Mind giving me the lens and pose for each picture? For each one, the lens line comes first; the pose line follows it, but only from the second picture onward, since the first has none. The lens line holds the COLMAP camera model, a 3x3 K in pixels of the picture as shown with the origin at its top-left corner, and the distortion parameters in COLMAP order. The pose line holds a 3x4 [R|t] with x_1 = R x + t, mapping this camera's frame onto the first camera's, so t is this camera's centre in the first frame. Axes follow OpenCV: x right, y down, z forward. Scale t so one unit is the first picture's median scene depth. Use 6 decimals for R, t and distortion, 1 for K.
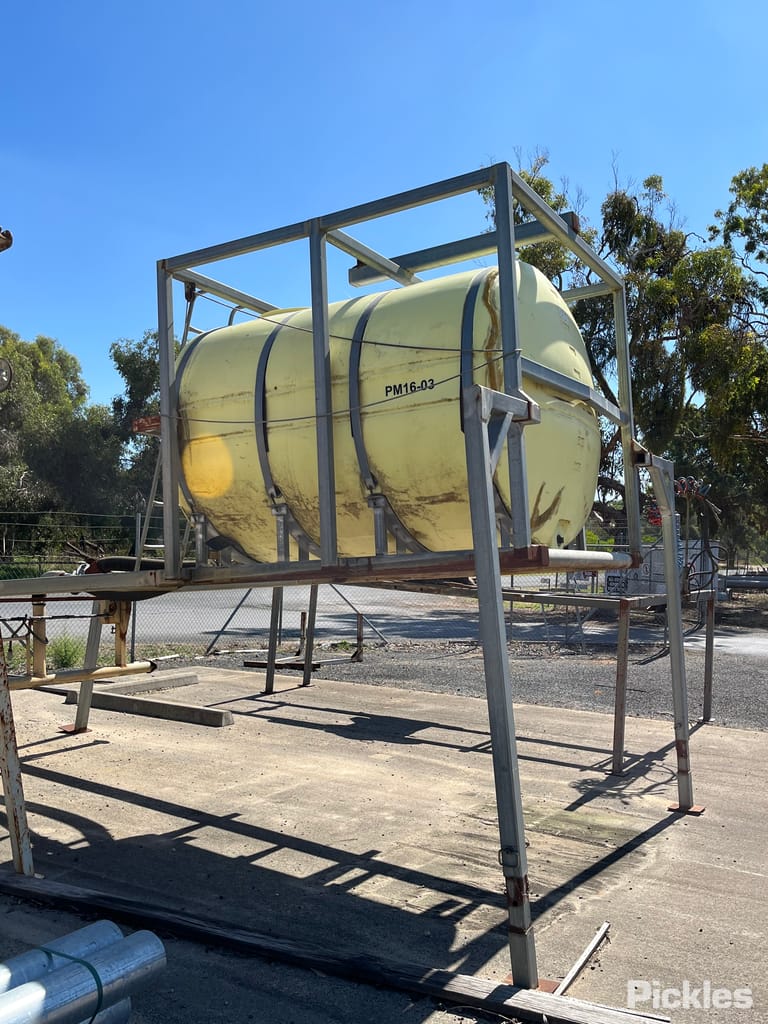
lens RADIAL K [[947.9, 0, 384.0], [0, 947.9, 512.0], [0, 0, 1]] dist [0.040084, -0.009301]
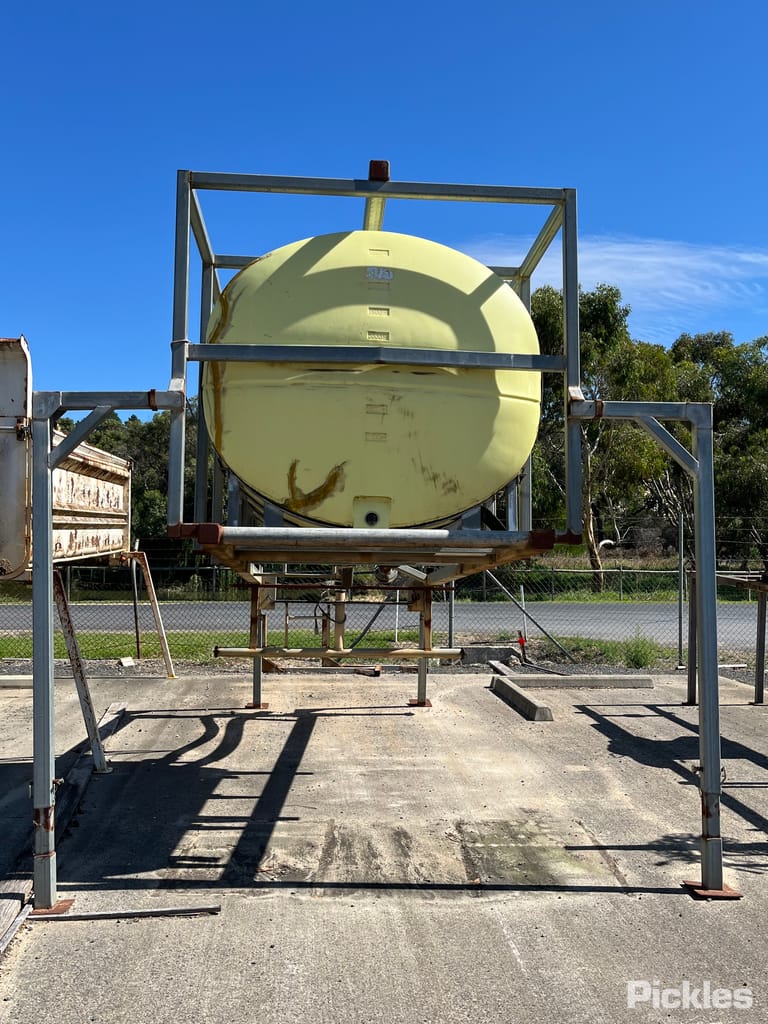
lens RADIAL K [[947.9, 0, 384.0], [0, 947.9, 512.0], [0, 0, 1]] dist [0.040084, -0.009301]
pose [[0.557432, -0.052705, -0.828548, 1.014375], [0.038677, 0.998548, -0.037498, 0.061773], [0.829321, -0.011143, 0.558661, 0.525130]]
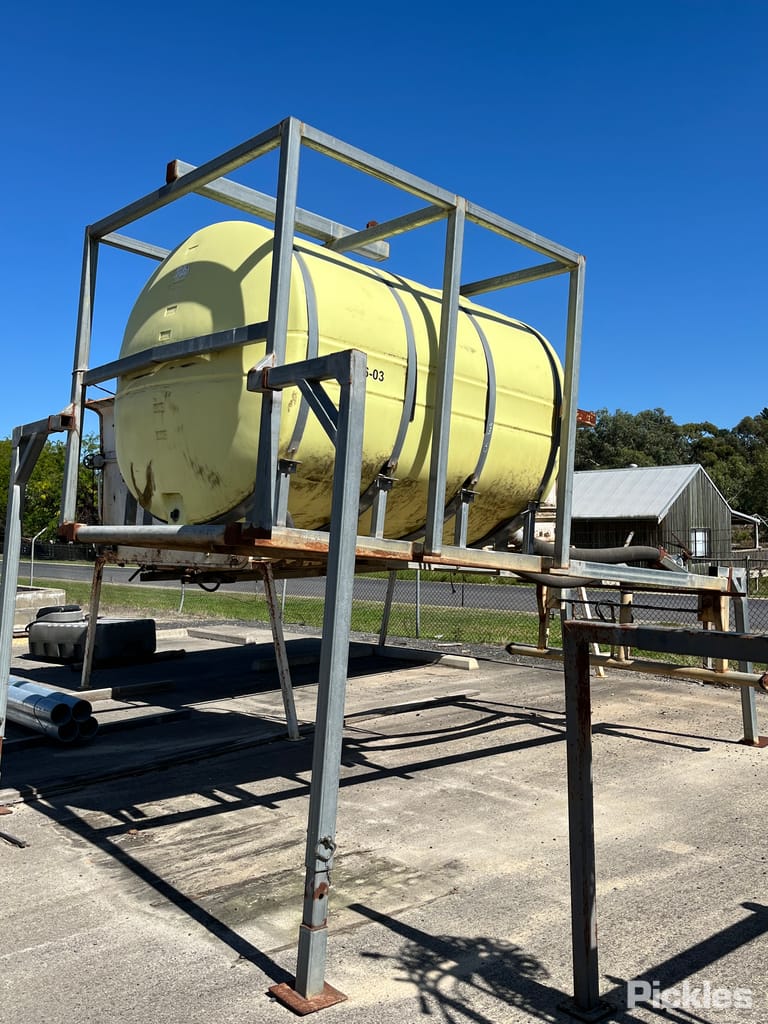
lens RADIAL K [[928.7, 0, 384.0], [0, 928.7, 512.0], [0, 0, 1]] dist [-0.002033, -0.001339]
pose [[-0.314679, -0.053057, -0.947714, 1.050767], [0.025508, 0.997603, -0.064320, 0.096472], [0.948855, -0.044414, -0.312572, 1.574144]]
